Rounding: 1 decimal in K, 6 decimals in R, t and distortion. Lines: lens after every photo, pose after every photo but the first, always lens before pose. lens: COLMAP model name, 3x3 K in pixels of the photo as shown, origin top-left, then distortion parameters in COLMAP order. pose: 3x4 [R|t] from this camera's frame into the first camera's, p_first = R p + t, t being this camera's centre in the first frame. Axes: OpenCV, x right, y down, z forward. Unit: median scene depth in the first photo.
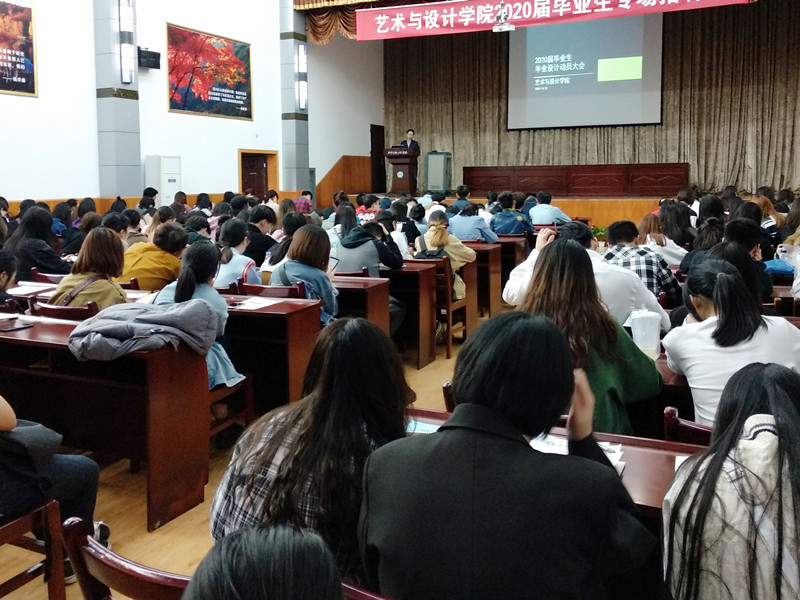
lens RADIAL K [[701.9, 0, 378.3], [0, 701.9, 233.8], [0, 0, 1]] dist [0.042332, -0.062580]
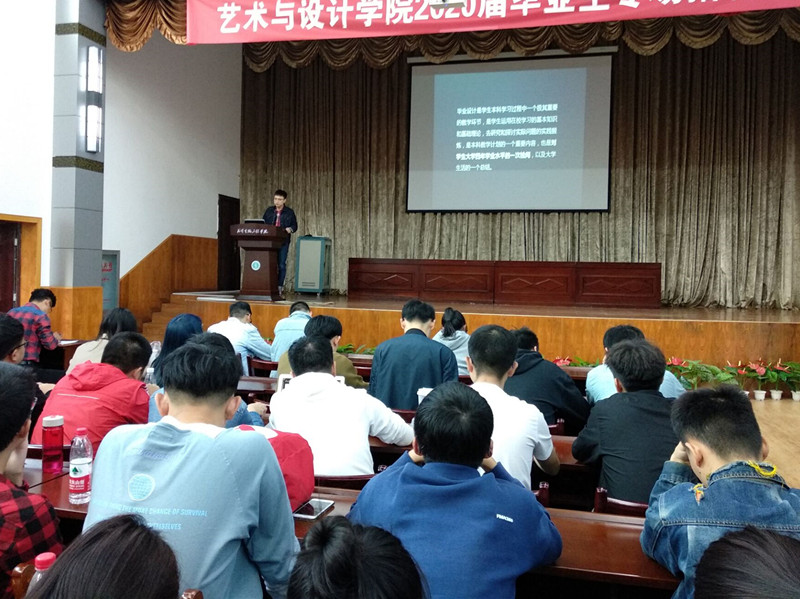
lens RADIAL K [[650.2, 0, 386.8], [0, 650.2, 278.8], [0, 0, 1]] dist [0.054749, -0.070073]
pose [[0.978045, 0.029515, 0.206295, 0.023947], [-0.015401, 0.997450, -0.069690, -0.029919], [-0.207826, 0.064983, 0.976005, 0.363042]]
